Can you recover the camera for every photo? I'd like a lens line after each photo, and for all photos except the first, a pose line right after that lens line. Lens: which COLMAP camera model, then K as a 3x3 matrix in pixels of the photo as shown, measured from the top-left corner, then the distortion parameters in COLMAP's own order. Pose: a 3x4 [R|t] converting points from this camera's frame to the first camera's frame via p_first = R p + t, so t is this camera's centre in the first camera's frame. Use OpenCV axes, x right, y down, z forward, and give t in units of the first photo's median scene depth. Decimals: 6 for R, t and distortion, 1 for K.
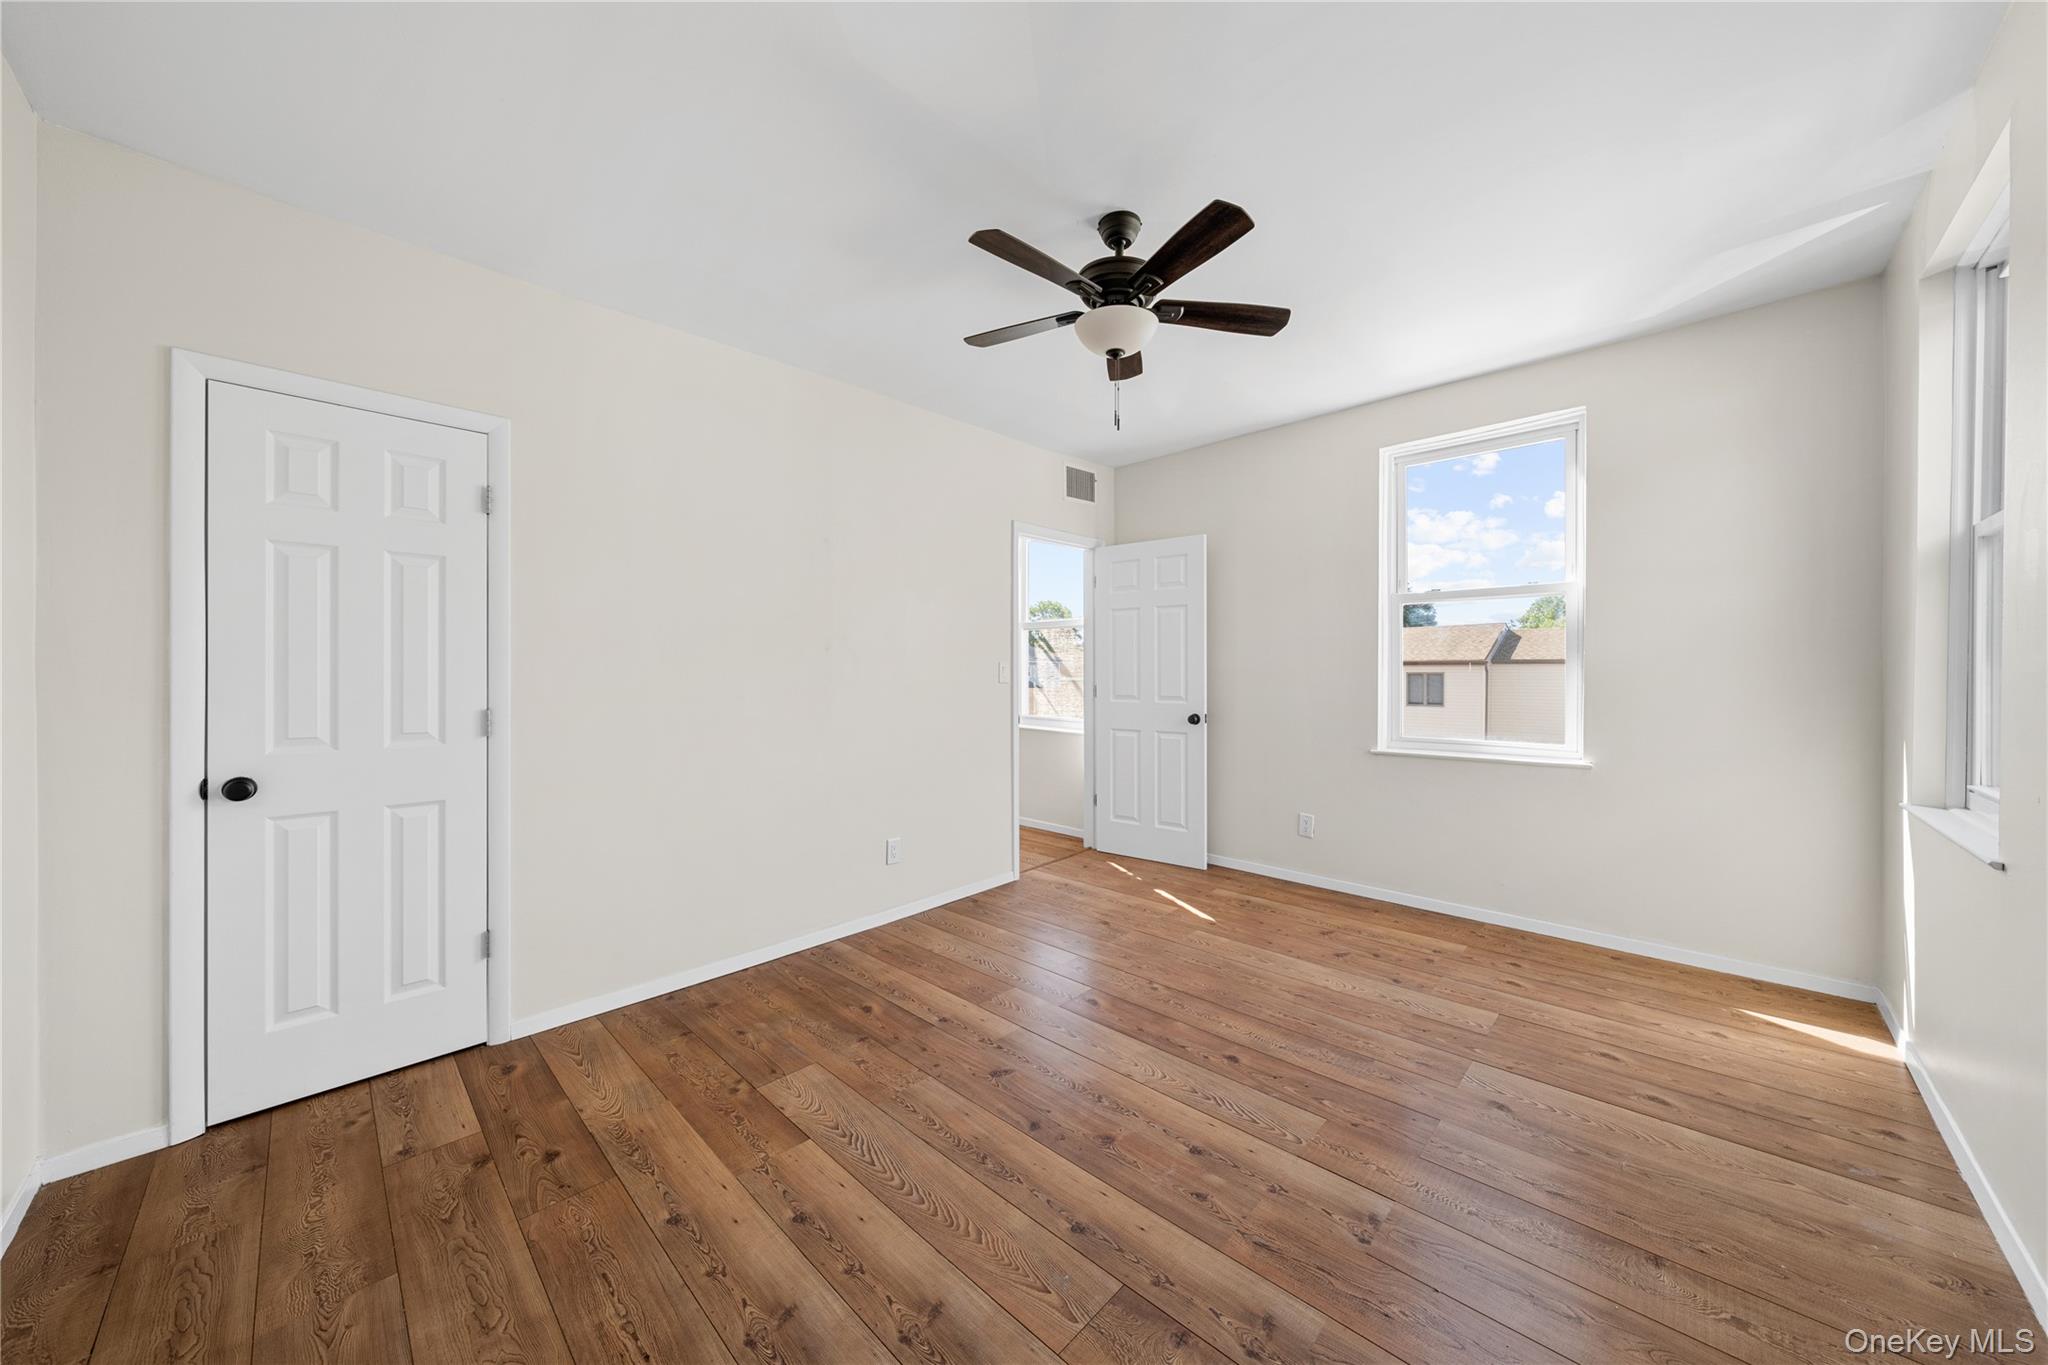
lens RADIAL K [[699.1, 0, 1026.5], [0, 699.1, 666.6], [0, 0, 1]] dist [0.000096, -0.000125]
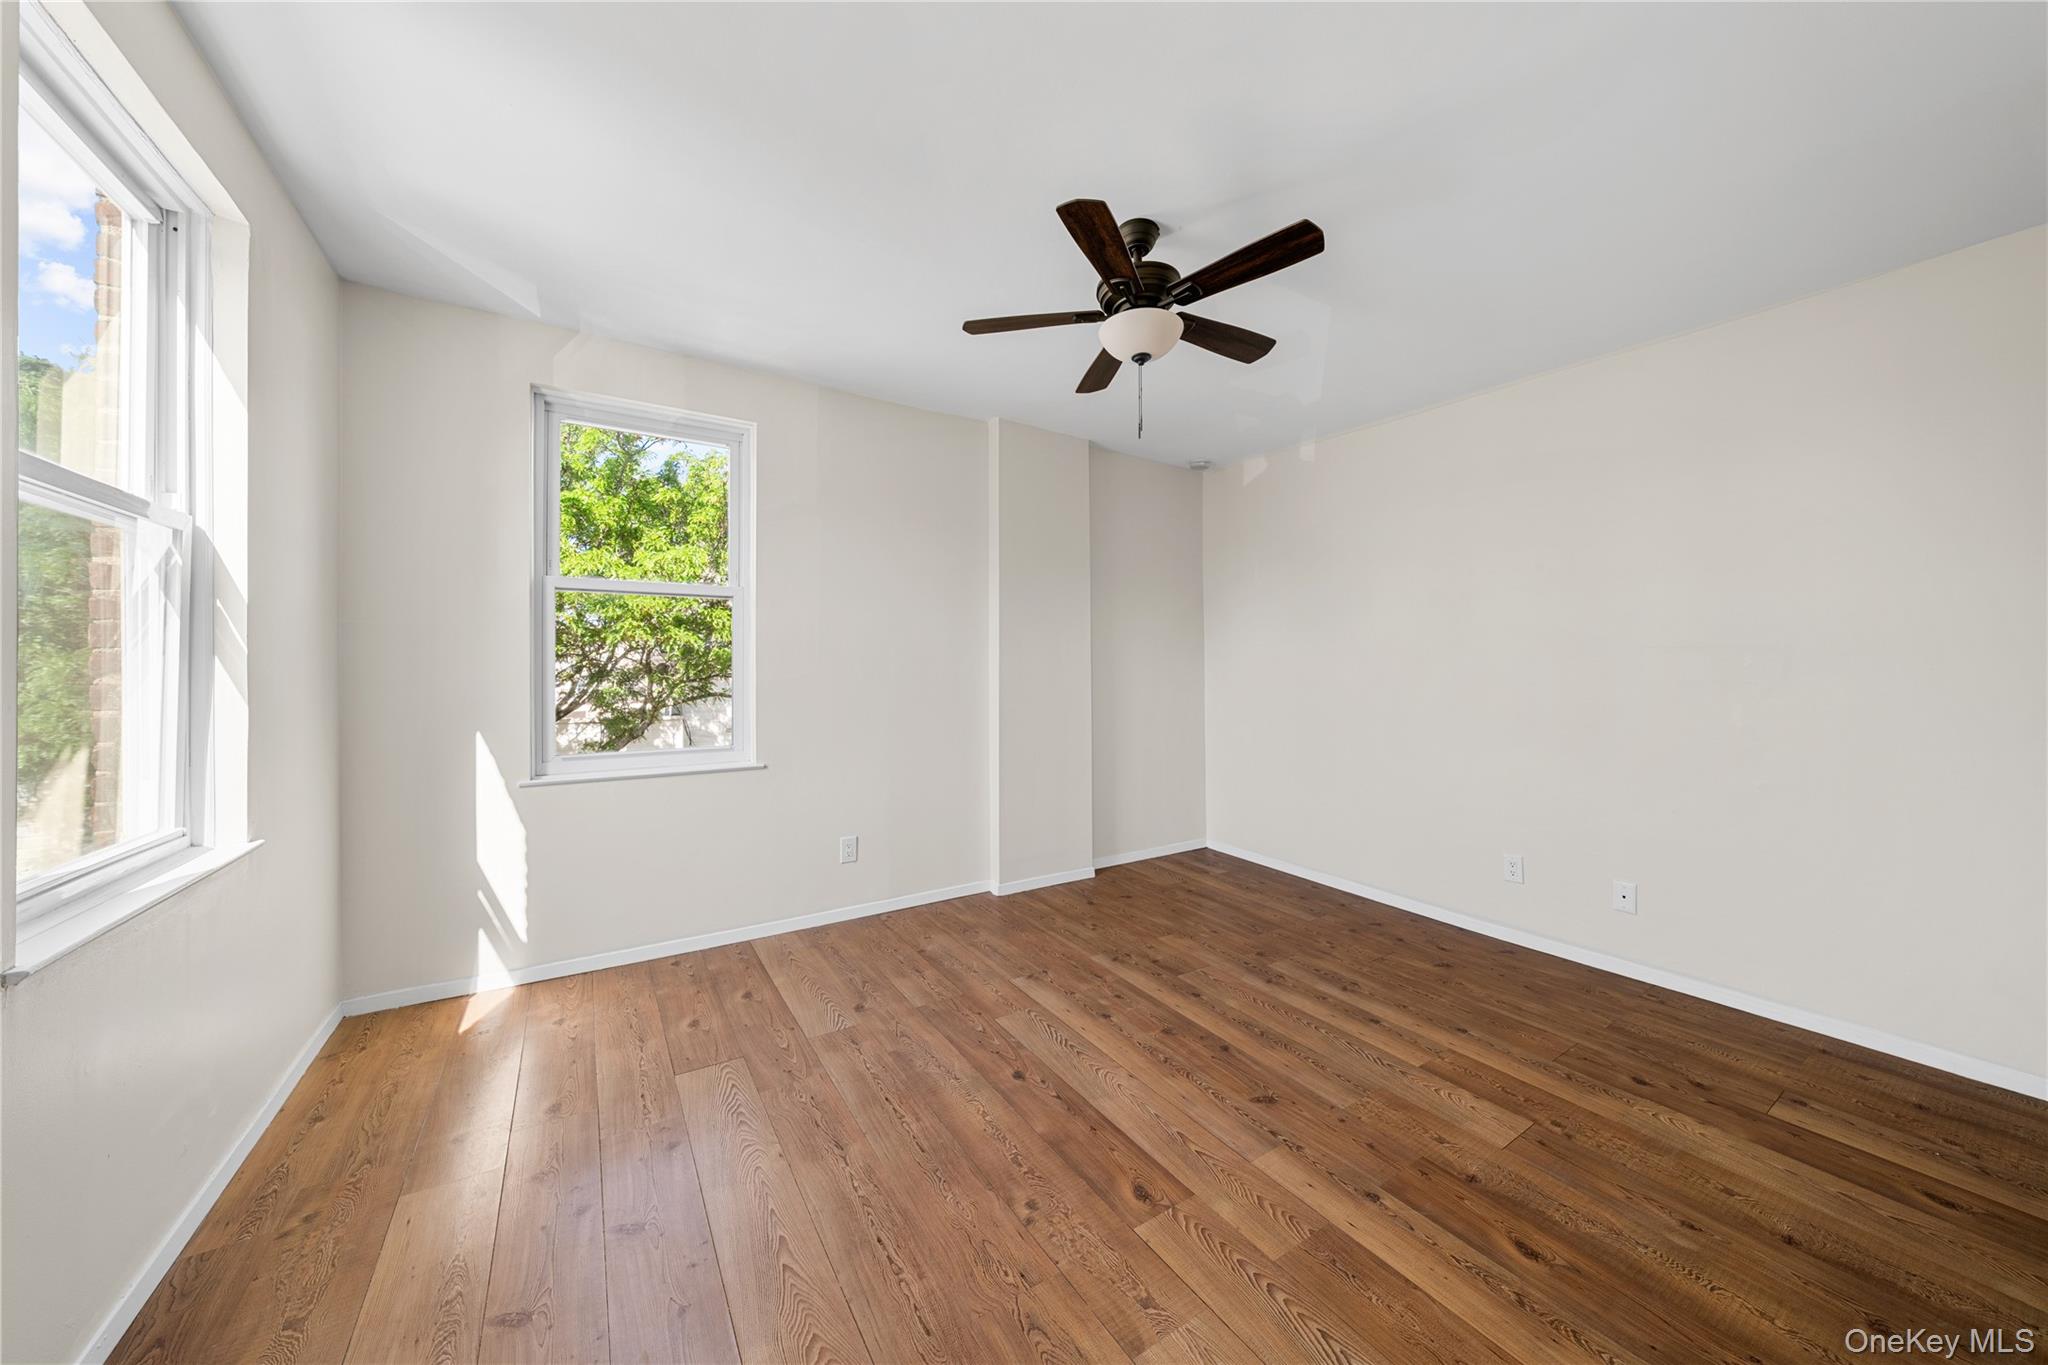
lens RADIAL K [[699.1, 0, 1026.5], [0, 699.1, 666.6], [0, 0, 1]] dist [0.000096, -0.000125]
pose [[-0.972723, 0.002915, 0.231953, 0.062559], [0.000203, 0.999931, -0.011717, -0.000312], [-0.231971, -0.011350, -0.972656, 2.235501]]
